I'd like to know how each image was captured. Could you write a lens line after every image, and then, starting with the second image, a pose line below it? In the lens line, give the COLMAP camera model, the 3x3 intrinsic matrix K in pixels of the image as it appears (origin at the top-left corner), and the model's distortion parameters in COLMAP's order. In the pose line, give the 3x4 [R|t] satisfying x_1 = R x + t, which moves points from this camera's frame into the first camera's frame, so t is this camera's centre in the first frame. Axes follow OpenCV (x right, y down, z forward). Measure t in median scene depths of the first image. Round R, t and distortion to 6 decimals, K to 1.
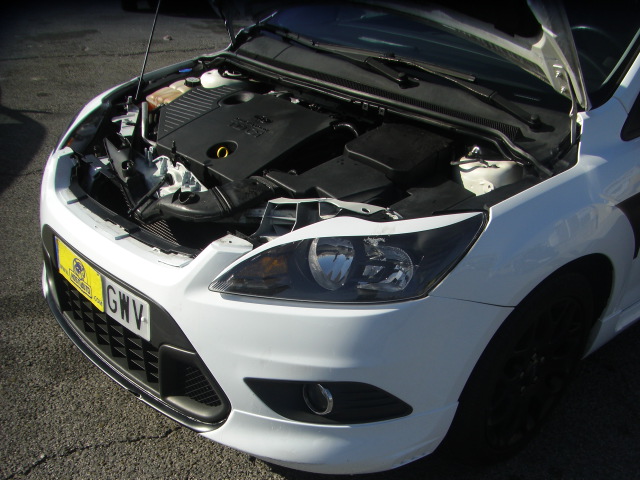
lens RADIAL K [[718.0, 0, 355.9], [0, 718.0, 347.4], [0, 0, 1]] dist [-0.161032, 0.042550]
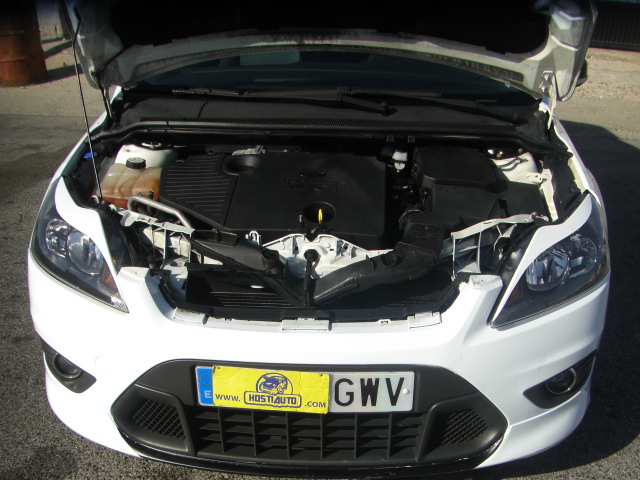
lens RADIAL K [[718.0, 0, 355.9], [0, 718.0, 347.4], [0, 0, 1]] dist [-0.161032, 0.042550]
pose [[0.718890, -0.396329, 0.571069, -0.865386], [0.394402, 0.909056, 0.134404, -0.247496], [-0.572402, 0.128609, 0.809825, 0.225001]]
